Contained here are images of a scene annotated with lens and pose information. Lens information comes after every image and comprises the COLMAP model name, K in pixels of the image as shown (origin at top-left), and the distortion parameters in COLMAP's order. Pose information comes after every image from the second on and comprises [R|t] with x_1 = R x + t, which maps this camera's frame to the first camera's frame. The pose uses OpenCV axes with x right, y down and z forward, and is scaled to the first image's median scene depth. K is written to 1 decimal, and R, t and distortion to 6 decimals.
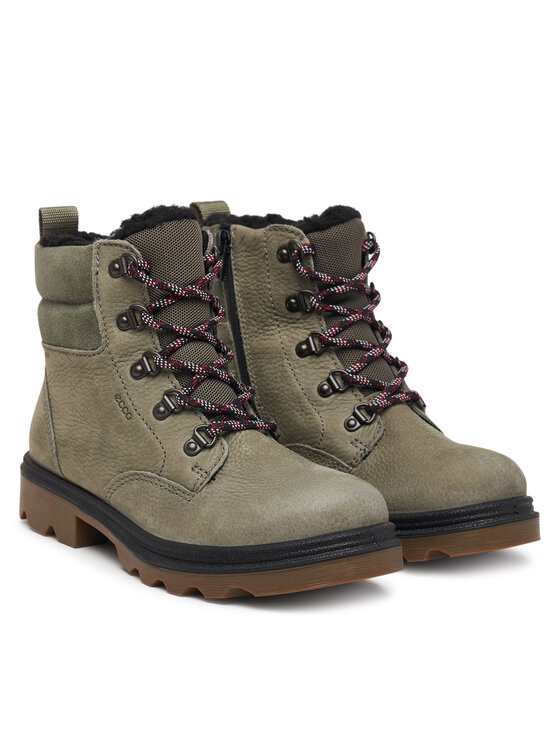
lens RADIAL K [[2189.5, 0, 279.6], [0, 2189.5, 372.6], [0, 0, 1]] dist [0.782917, 0.000000]
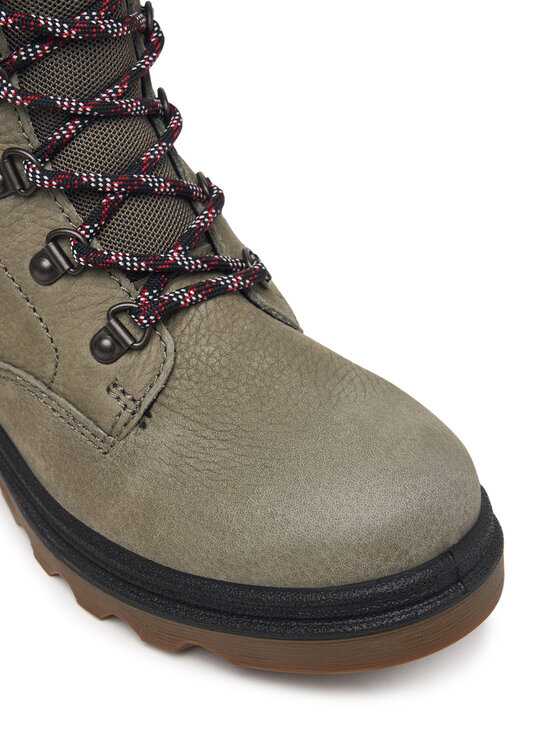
lens RADIAL K [[1656.1, 0, 280.7], [0, 1656.1, 373.9], [0, 0, 1]] dist [-0.005451, 0.000000]
pose [[0.999727, -0.021068, -0.010133, 0.005798], [0.023377, 0.904913, 0.424955, -0.127131], [0.000217, -0.425076, 0.905158, 0.636627]]
